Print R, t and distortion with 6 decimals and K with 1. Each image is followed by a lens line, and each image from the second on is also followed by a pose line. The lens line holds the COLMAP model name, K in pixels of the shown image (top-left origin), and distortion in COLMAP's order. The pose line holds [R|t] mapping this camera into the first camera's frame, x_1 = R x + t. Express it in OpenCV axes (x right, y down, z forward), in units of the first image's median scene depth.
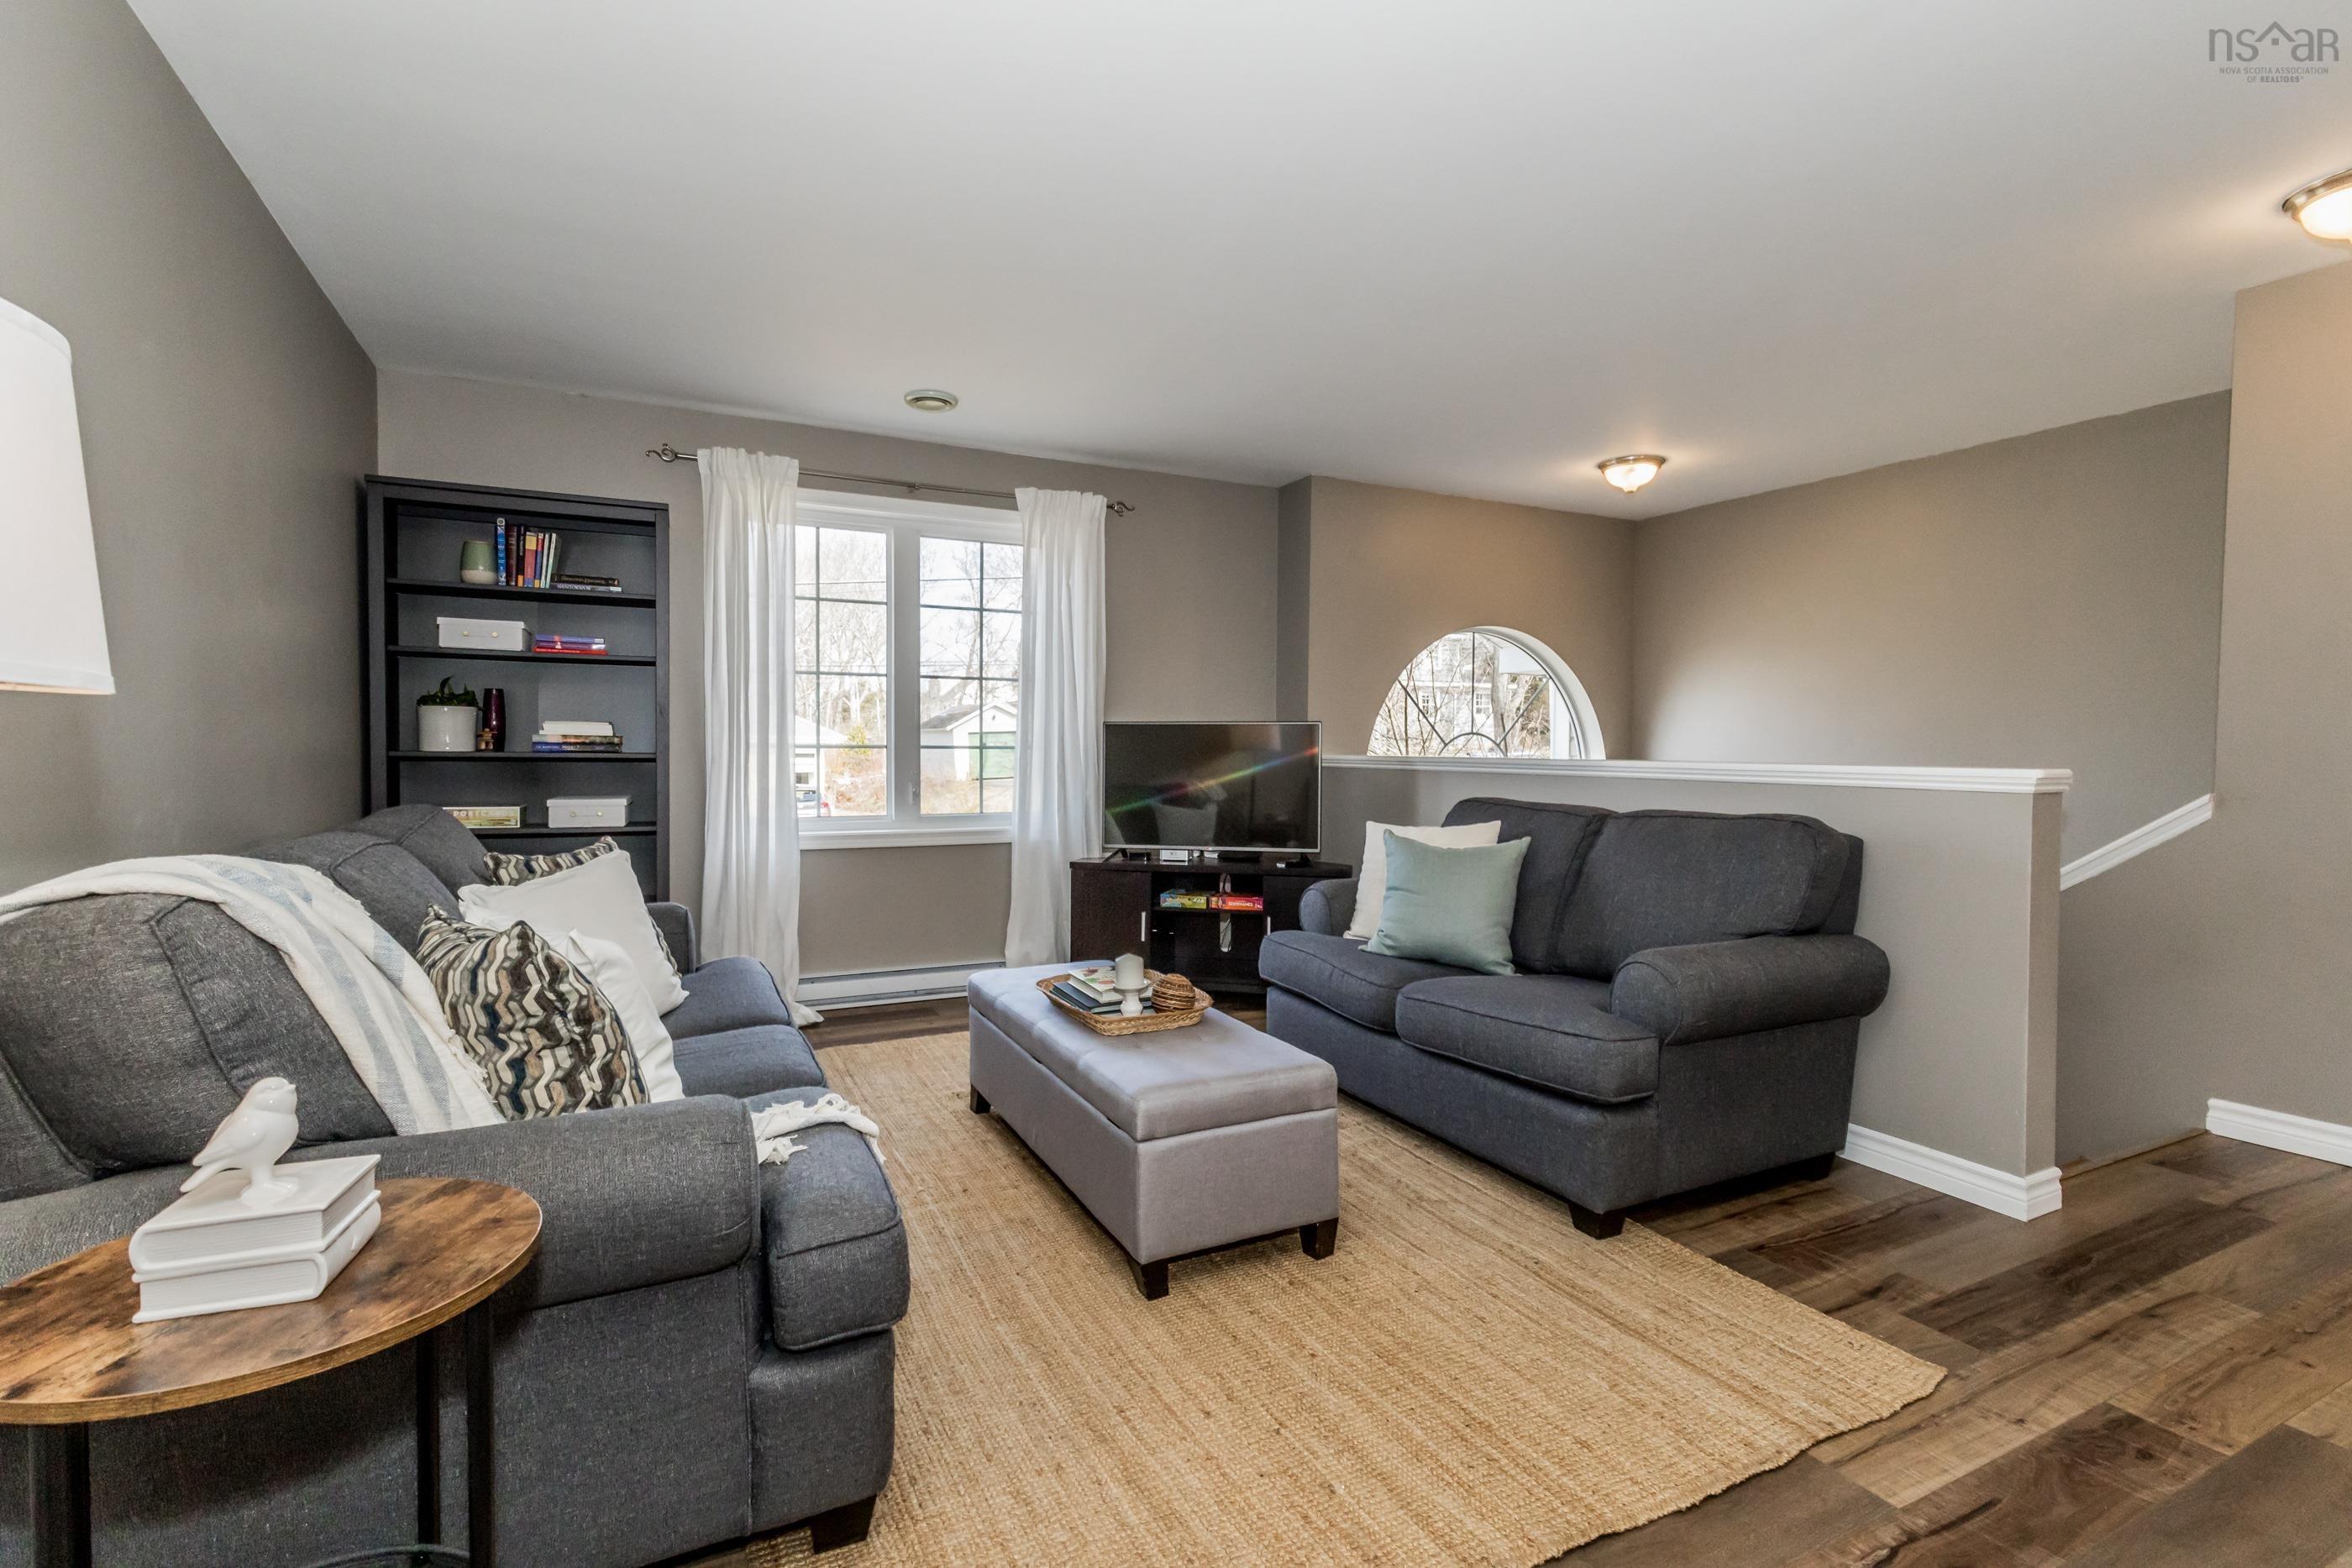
lens RADIAL K [[1079.0, 0, 1182.7], [0, 1079.0, 776.2], [0, 0, 1]] dist [0.001004, 0.002232]
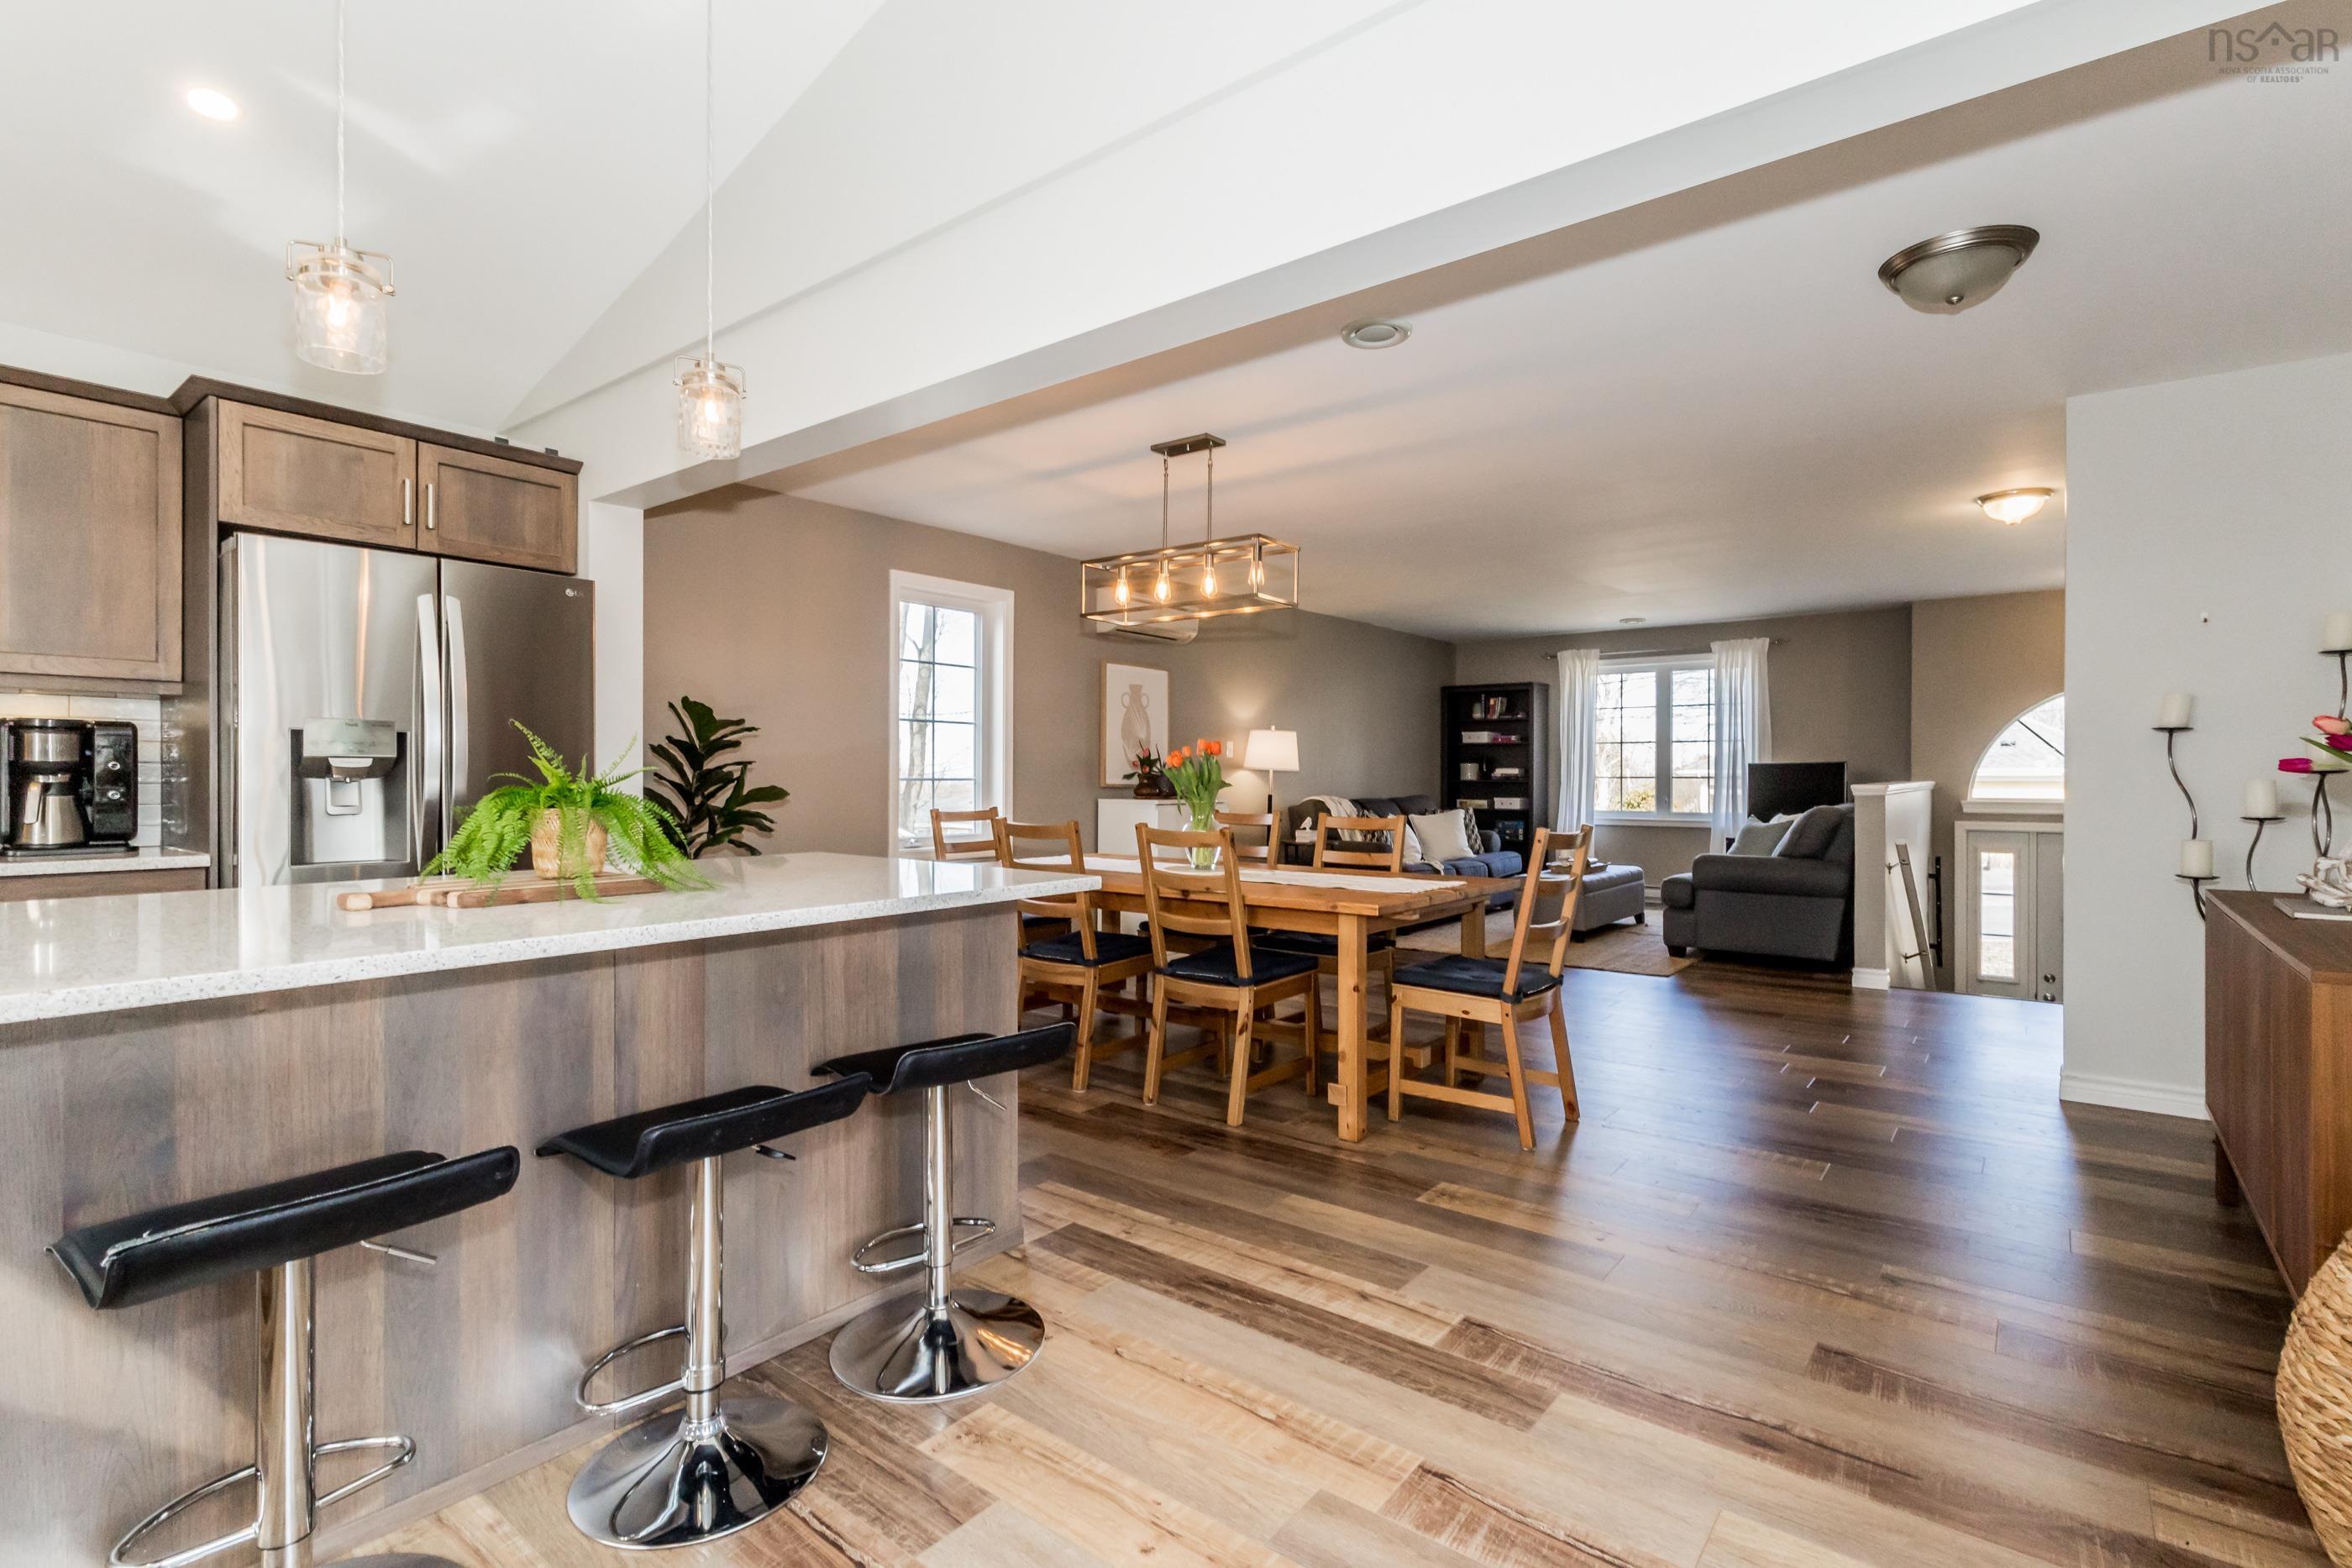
lens RADIAL K [[1079.0, 0, 1150.6], [0, 1079.0, 781.6], [0, 0, 1]] dist [0.001004, 0.002232]
pose [[0.396036, -0.001702, -0.918234, 1.368882], [-0.023176, 0.999661, -0.011849, 0.029102], [0.917943, 0.025974, 0.395862, -0.750376]]
